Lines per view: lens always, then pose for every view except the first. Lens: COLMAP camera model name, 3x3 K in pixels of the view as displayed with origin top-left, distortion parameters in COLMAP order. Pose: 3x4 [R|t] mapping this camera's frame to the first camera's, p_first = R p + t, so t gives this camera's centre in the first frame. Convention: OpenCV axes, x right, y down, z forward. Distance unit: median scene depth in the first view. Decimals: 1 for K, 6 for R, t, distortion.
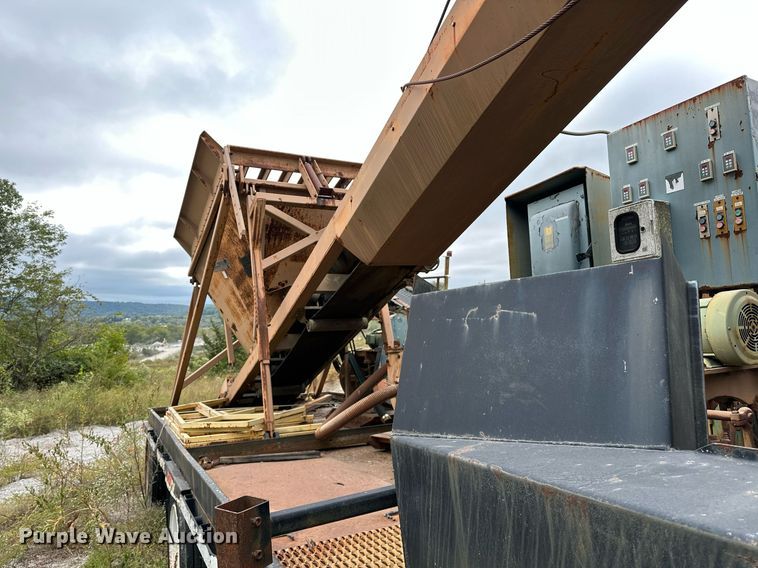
lens RADIAL K [[543.3, 0, 384.6], [0, 543.3, 288.8], [0, 0, 1]] dist [0.088240, -0.136901]
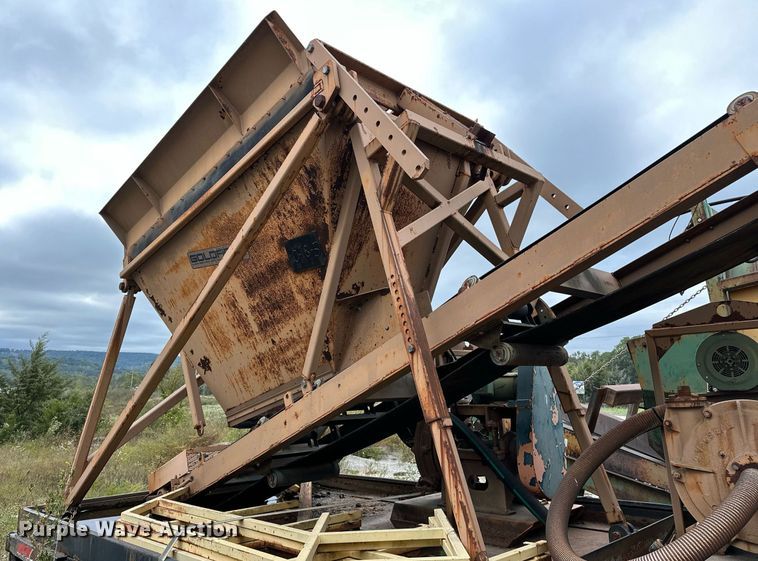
lens RADIAL K [[567.8, 0, 358.6], [0, 567.8, 257.1], [0, 0, 1]] dist [0.150955, -0.243388]
pose [[0.960590, 0.079319, 0.266413, -0.431847], [-0.039020, 0.987411, -0.153289, 0.066005], [-0.275218, 0.136852, 0.951592, 0.483001]]
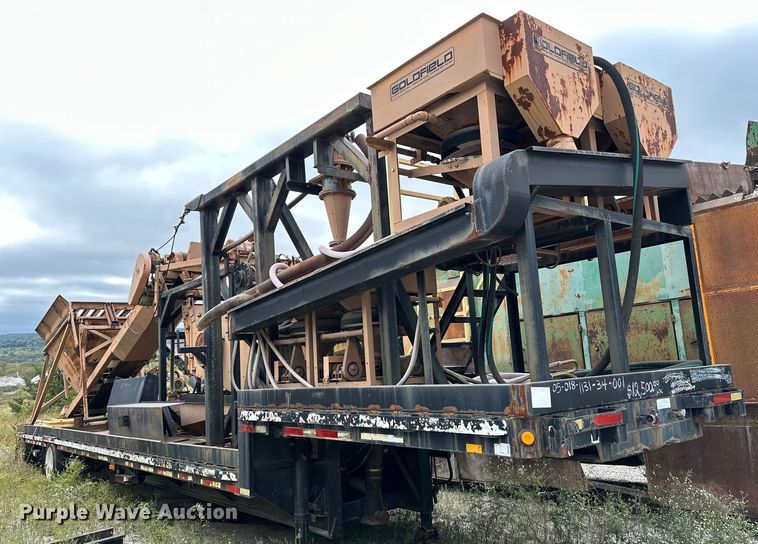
lens RADIAL K [[623.7, 0, 379.0], [0, 623.7, 272.0], [0, 0, 1]] dist [-0.006999, -0.004858]
pose [[0.977659, 0.009371, 0.209988, 0.477873], [0.004537, 0.997832, -0.065652, -0.233123], [-0.210148, 0.065138, 0.975497, -2.032669]]
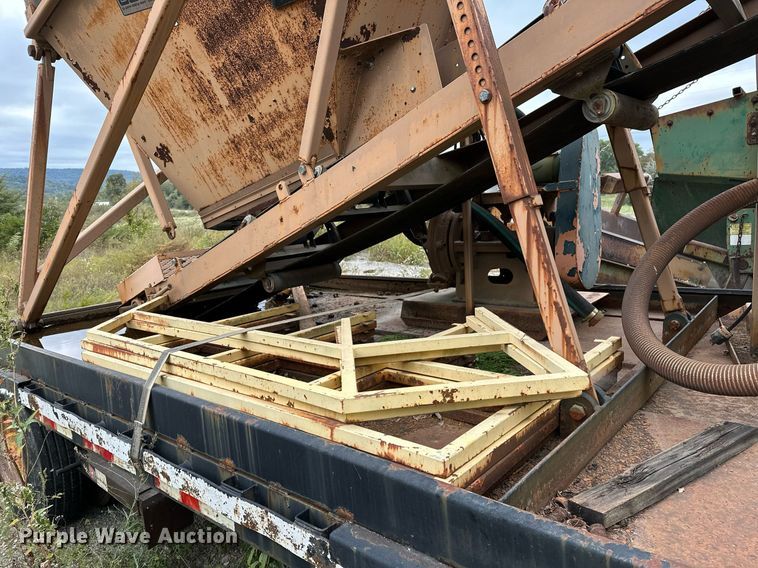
lens RADIAL K [[543.3, 0, 384.6], [0, 543.3, 288.8], [0, 0, 1]] dist [0.088240, -0.136901]
pose [[0.920617, -0.074987, 0.383198, -0.430736], [-0.017033, 0.972740, 0.231273, 0.105297], [-0.390095, -0.219441, 0.894244, 0.685847]]
